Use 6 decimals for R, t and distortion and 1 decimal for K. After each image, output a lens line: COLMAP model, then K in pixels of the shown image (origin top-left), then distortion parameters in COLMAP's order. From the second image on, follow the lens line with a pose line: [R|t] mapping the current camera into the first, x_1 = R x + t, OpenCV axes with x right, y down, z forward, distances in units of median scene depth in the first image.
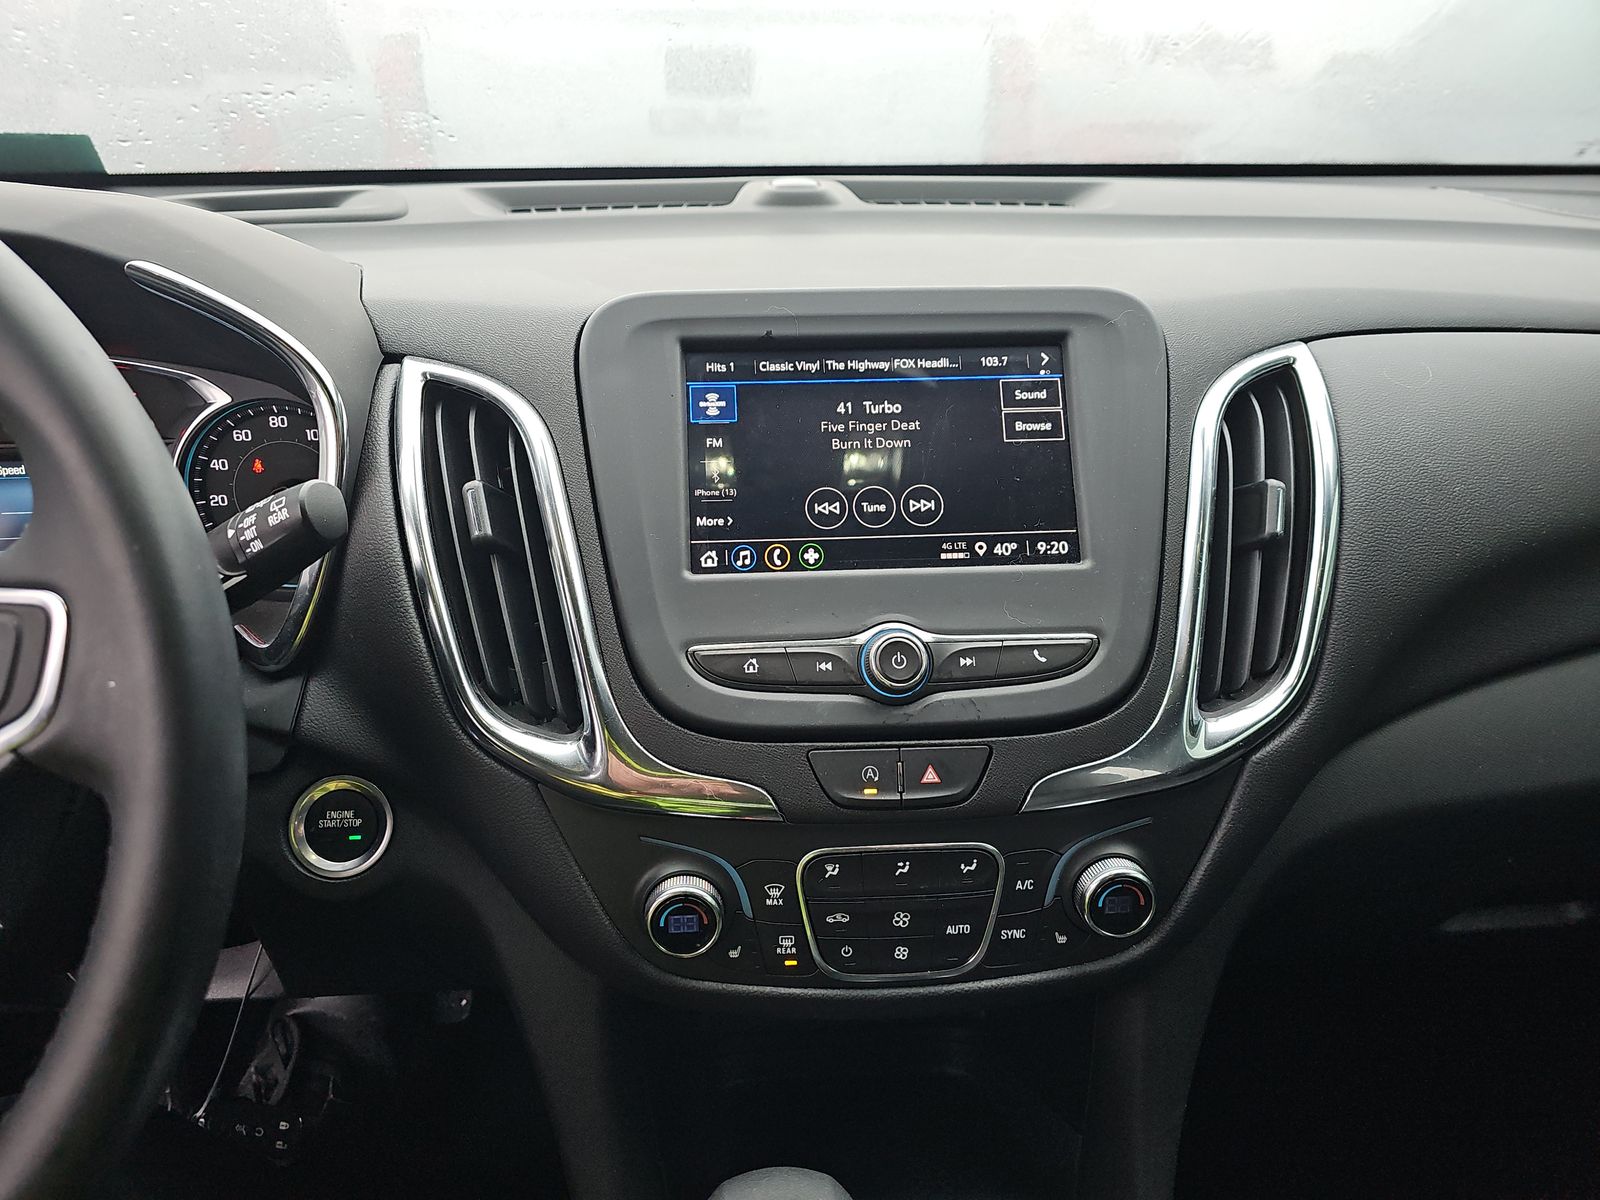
lens RADIAL K [[1106.2, 0, 796.4], [0, 1106.2, 595.4], [0, 0, 1]] dist [0.067366, -0.096260]
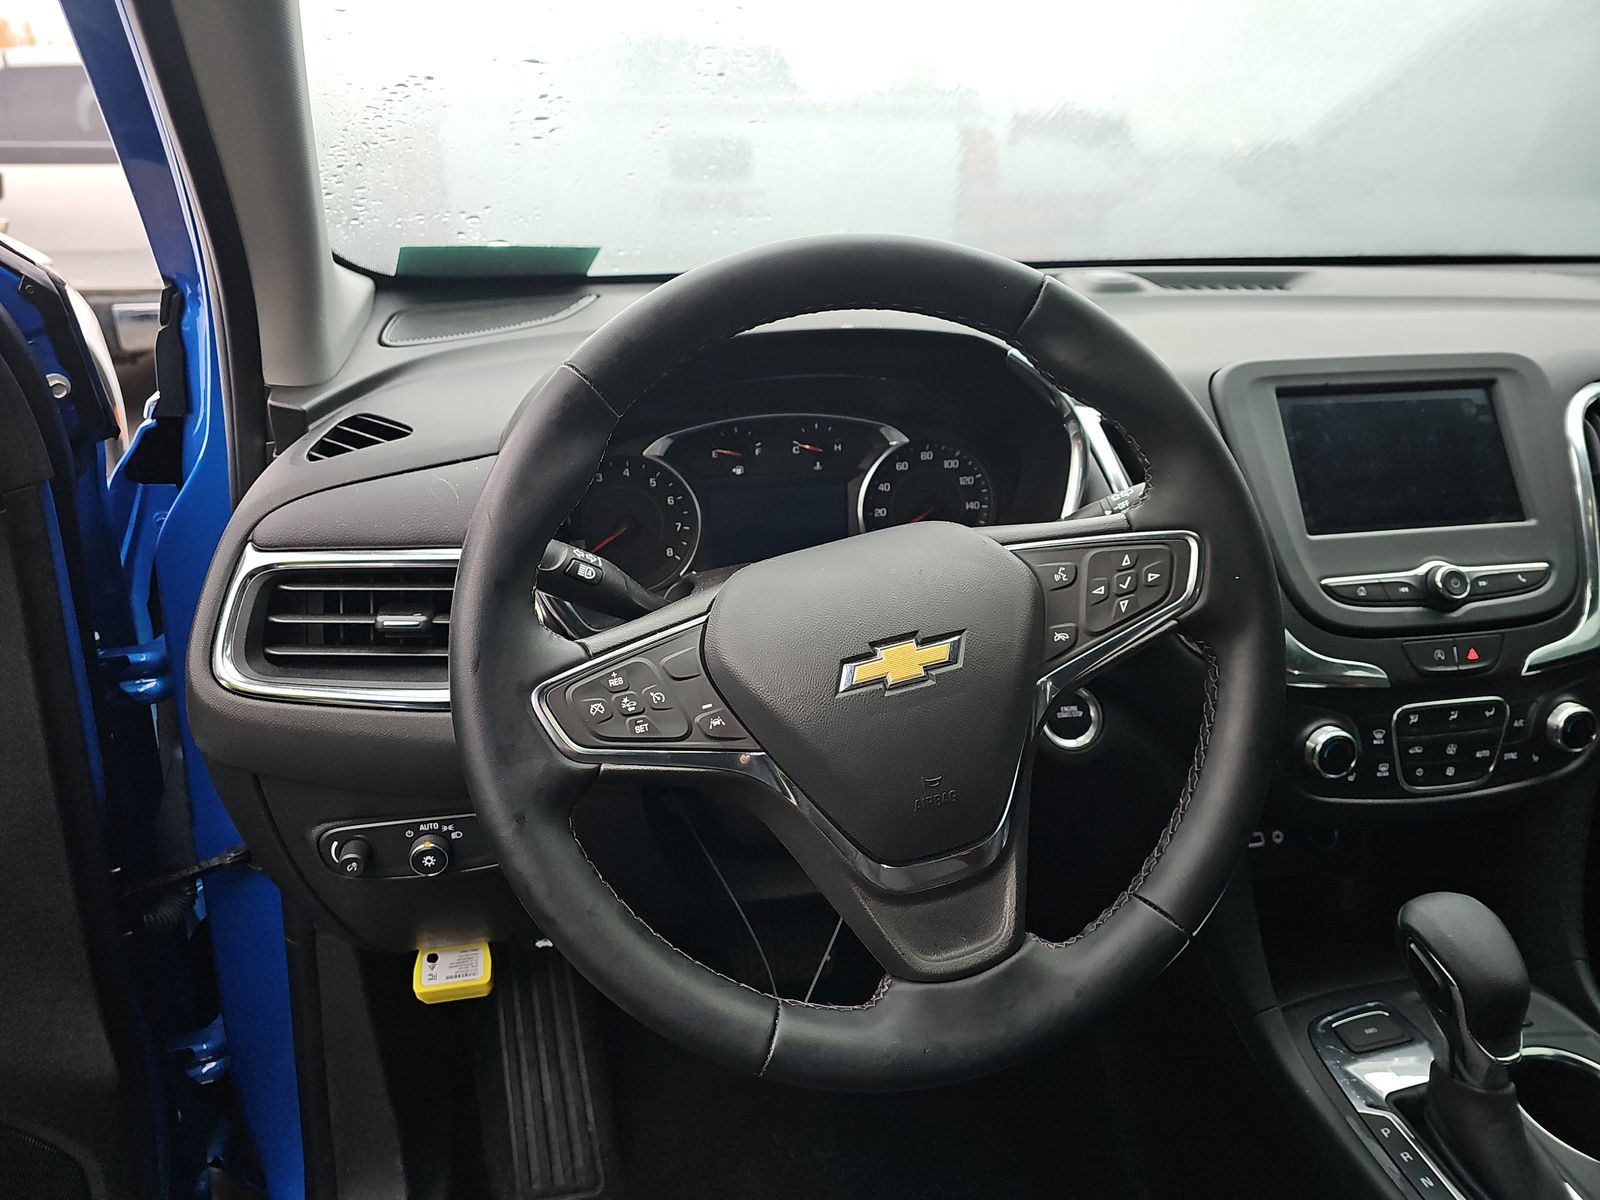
lens RADIAL K [[1106.2, 0, 796.4], [0, 1106.2, 595.4], [0, 0, 1]] dist [0.067366, -0.096260]
pose [[0.992314, -0.042704, 0.116139, -0.988188], [0.048479, 0.997701, -0.047361, 0.102489], [-0.113850, 0.052627, 0.992103, -0.473532]]
